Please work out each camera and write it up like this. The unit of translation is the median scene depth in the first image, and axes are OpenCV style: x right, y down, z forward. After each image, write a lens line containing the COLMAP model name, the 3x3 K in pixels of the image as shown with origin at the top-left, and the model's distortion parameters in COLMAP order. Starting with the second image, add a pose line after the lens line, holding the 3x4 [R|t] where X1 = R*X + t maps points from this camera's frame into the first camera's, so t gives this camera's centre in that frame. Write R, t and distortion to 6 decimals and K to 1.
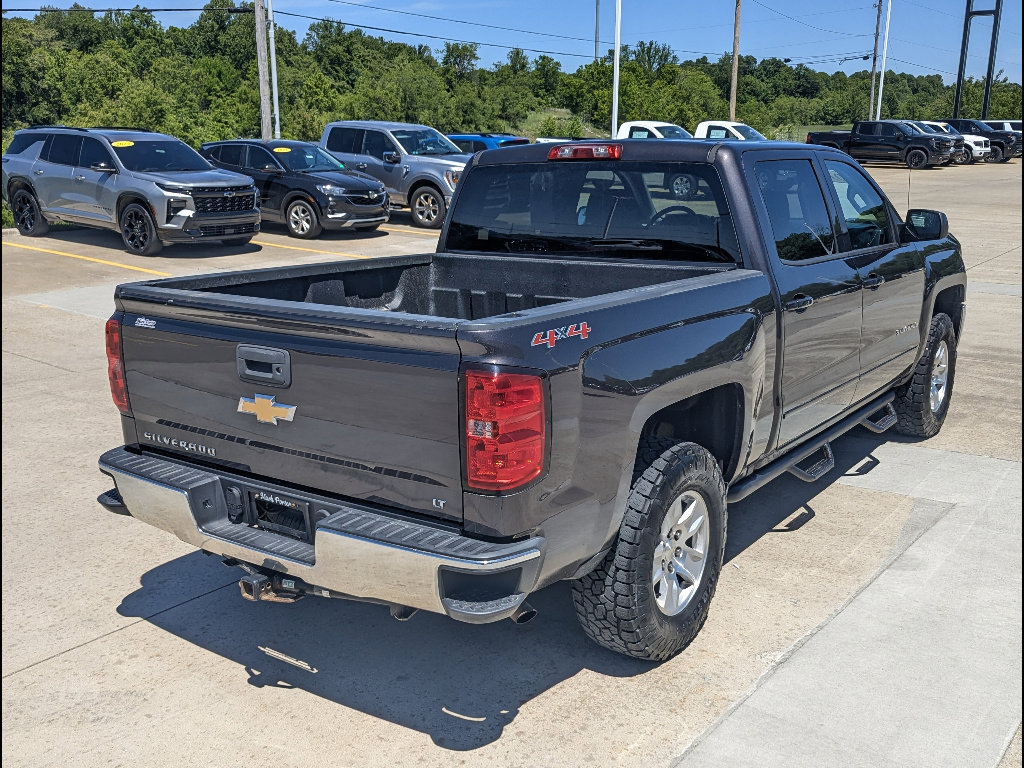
lens RADIAL K [[1015.9, 0, 513.6], [0, 1015.9, 396.9], [0, 0, 1]] dist [0.038378, -0.016106]
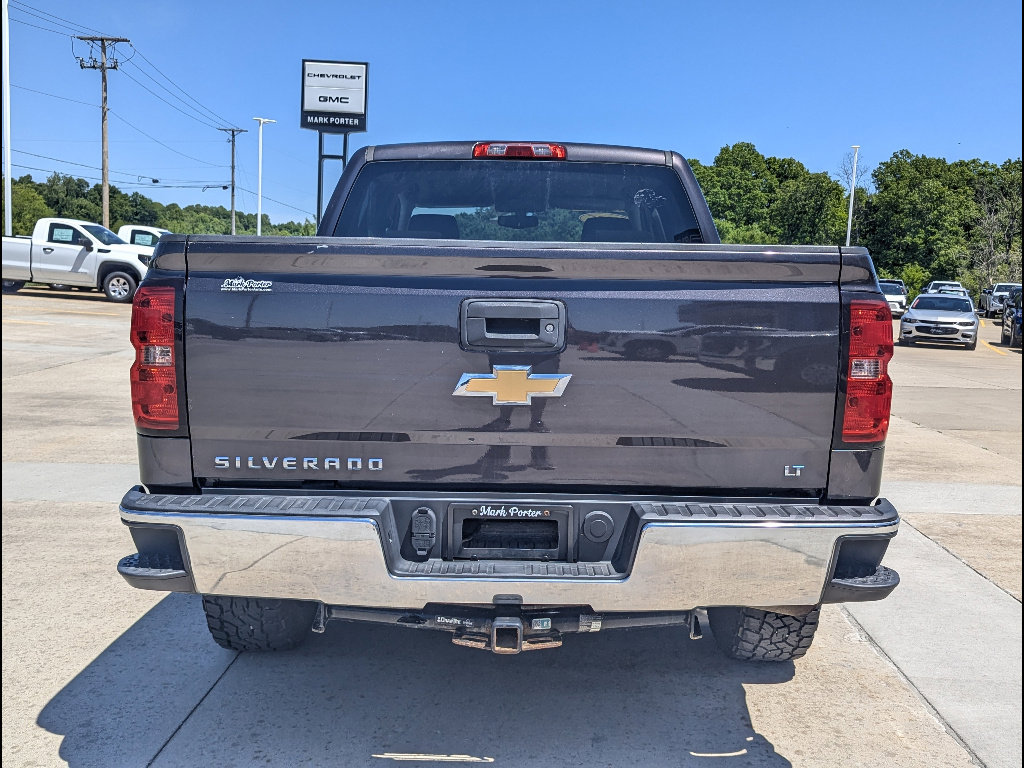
lens RADIAL K [[1008.5, 0, 522.3], [0, 1008.5, 405.6], [0, 0, 1]] dist [0.050858, -0.026519]
pose [[0.812900, -0.040134, 0.581018, -0.599468], [0.104722, 0.991435, -0.078034, 0.076132], [-0.572910, 0.124279, 0.810141, 0.367330]]
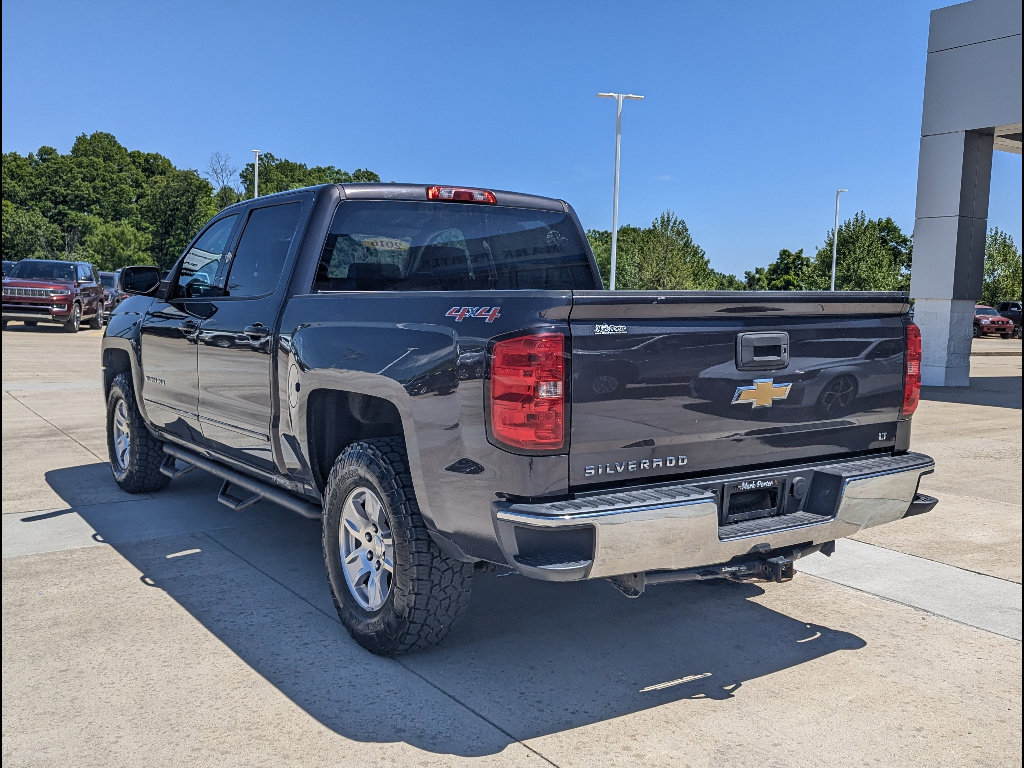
lens RADIAL K [[1015.9, 0, 513.6], [0, 1015.9, 396.9], [0, 0, 1]] dist [0.038378, -0.016106]
pose [[0.350231, -0.081374, 0.933122, -1.174346], [0.204214, 0.978888, 0.008717, -0.041079], [-0.914131, 0.187503, 0.359455, 0.777455]]
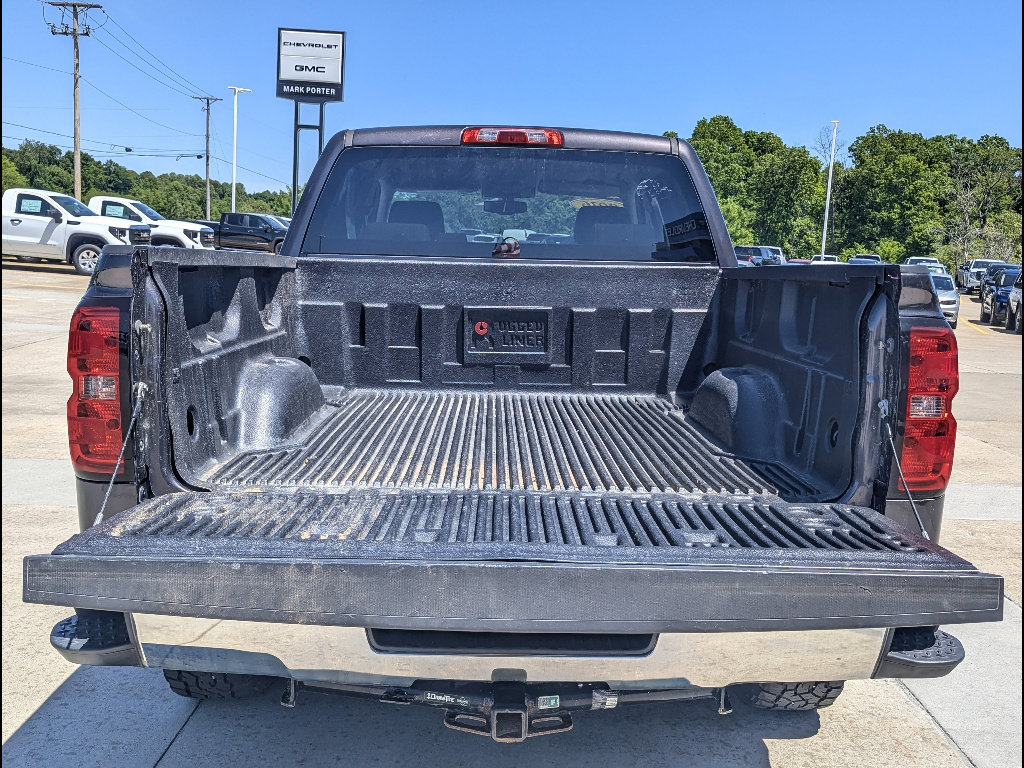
lens RADIAL K [[1009.4, 0, 512.0], [0, 1009.4, 384.0], [0, 0, 1]] dist [0.047266, -0.005758]
pose [[0.805044, -0.039603, 0.591892, -0.556675], [0.100397, 0.992471, -0.070148, 0.027763], [-0.584657, 0.115897, 0.802959, 0.448920]]
